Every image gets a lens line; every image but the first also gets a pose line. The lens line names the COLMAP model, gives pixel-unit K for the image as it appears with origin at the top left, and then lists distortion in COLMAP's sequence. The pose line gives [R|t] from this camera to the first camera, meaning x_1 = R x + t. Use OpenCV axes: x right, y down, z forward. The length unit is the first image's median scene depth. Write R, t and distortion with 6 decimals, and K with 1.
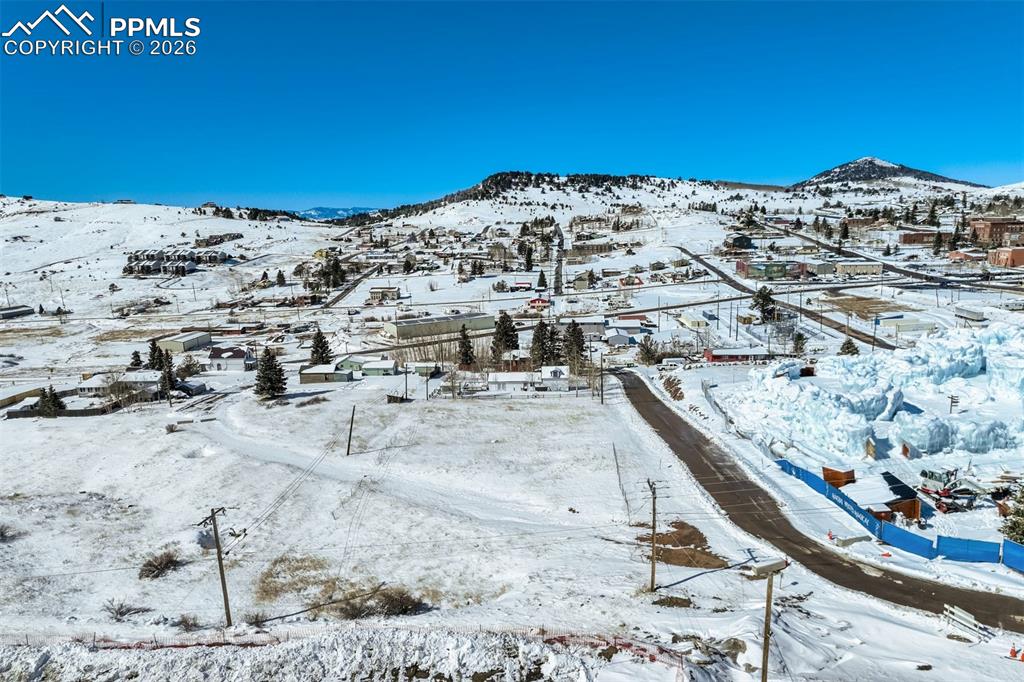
lens RADIAL K [[743.0, 0, 520.1], [0, 743.0, 342.7], [0, 0, 1]] dist [-0.001720, 0.003657]
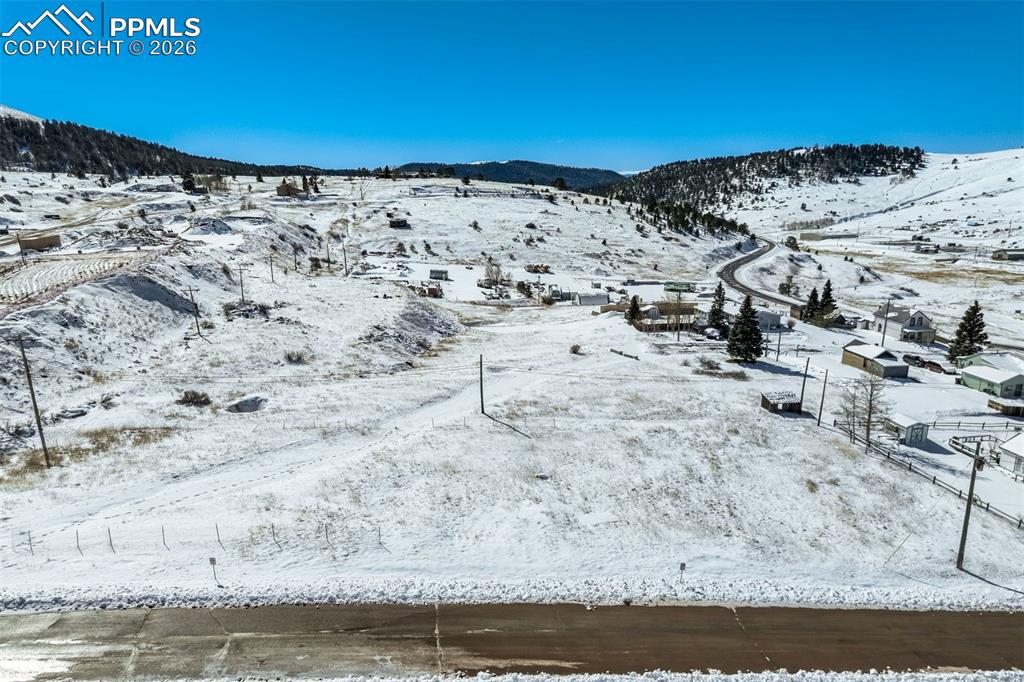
lens RADIAL K [[743.0, 0, 520.1], [0, 743.0, 342.7], [0, 0, 1]] dist [-0.001720, 0.003657]
pose [[0.169739, 0.236555, -0.956677, 0.122970], [-0.169923, 0.963249, 0.208031, -0.021802], [0.970729, 0.127251, 0.203697, 0.197365]]
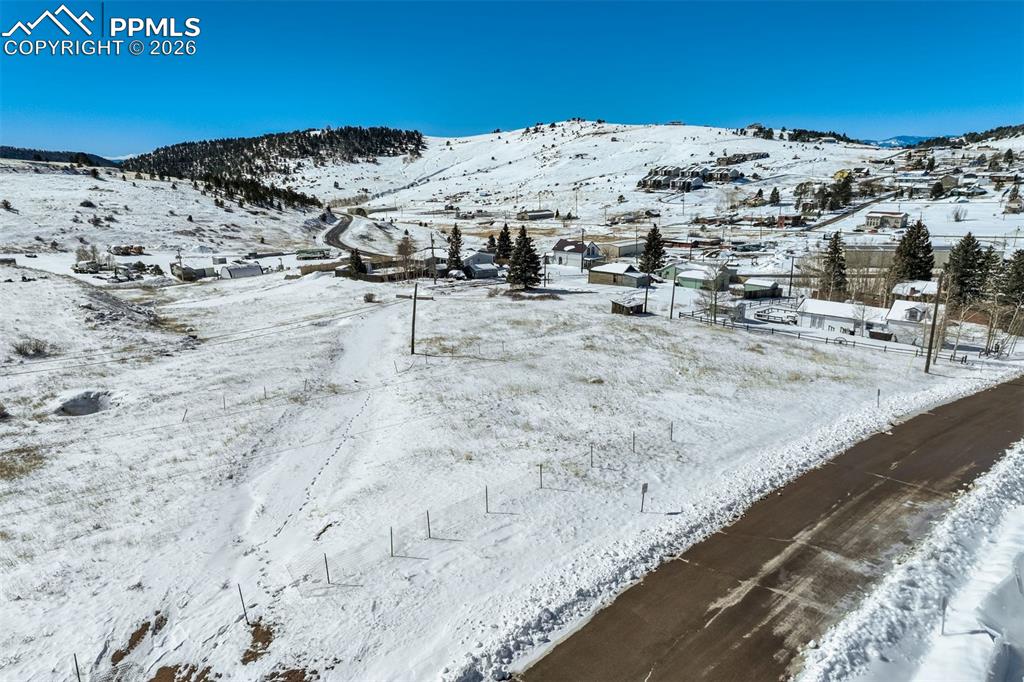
lens RADIAL K [[743.0, 0, 520.1], [0, 743.0, 342.7], [0, 0, 1]] dist [-0.001720, 0.003657]
pose [[0.732564, 0.175453, -0.657698, 0.068743], [-0.121876, 0.984405, 0.126859, 0.009388], [0.669699, -0.012774, 0.742523, 0.128272]]
